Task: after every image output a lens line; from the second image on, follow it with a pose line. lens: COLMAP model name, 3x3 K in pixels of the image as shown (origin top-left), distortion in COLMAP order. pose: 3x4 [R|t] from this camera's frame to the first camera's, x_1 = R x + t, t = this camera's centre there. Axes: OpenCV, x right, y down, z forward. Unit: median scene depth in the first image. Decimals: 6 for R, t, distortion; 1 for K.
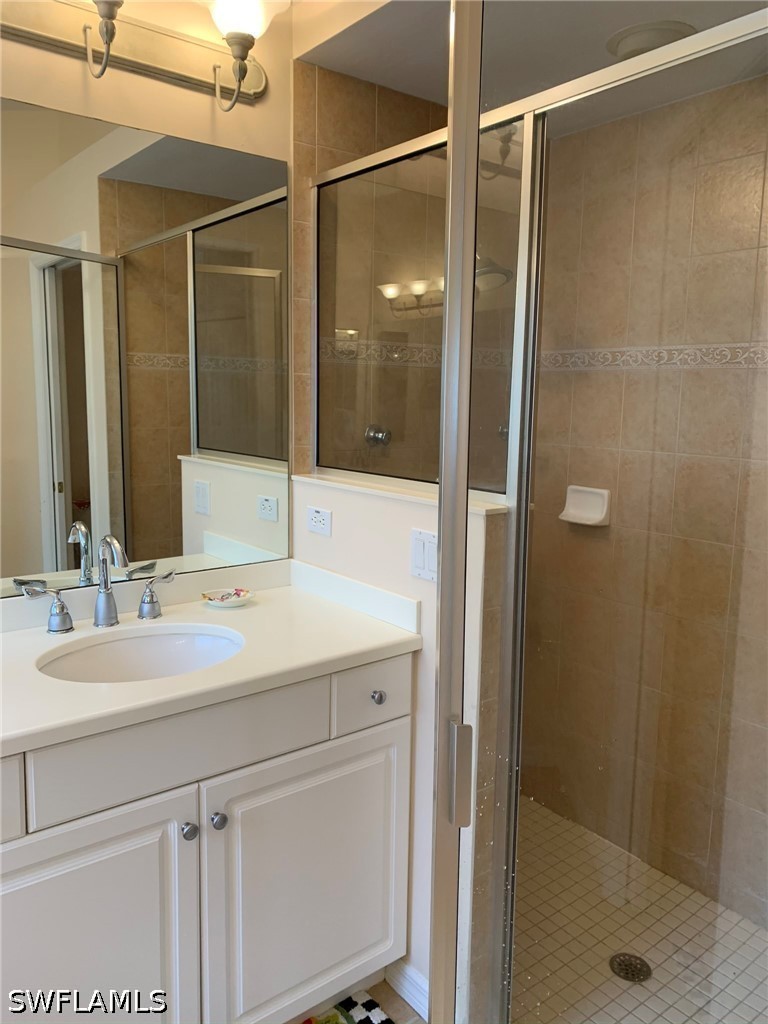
lens RADIAL K [[779.6, 0, 384.0], [0, 779.6, 512.0], [0, 0, 1]] dist [0.002364, 0.003410]
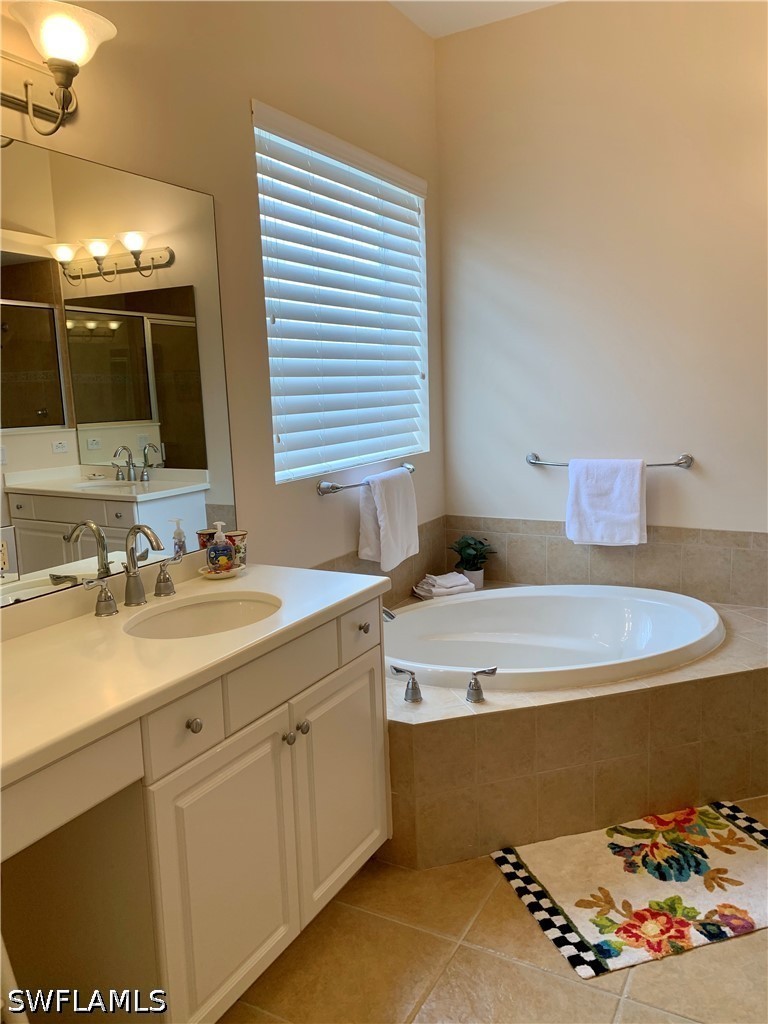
lens RADIAL K [[779.6, 0, 384.0], [0, 779.6, 512.0], [0, 0, 1]] dist [0.002364, 0.003410]
pose [[0.925511, -0.086544, 0.368699, -0.224662], [0.083518, 0.996213, 0.024189, 0.000609], [-0.369396, 0.008406, 0.929234, -0.128552]]
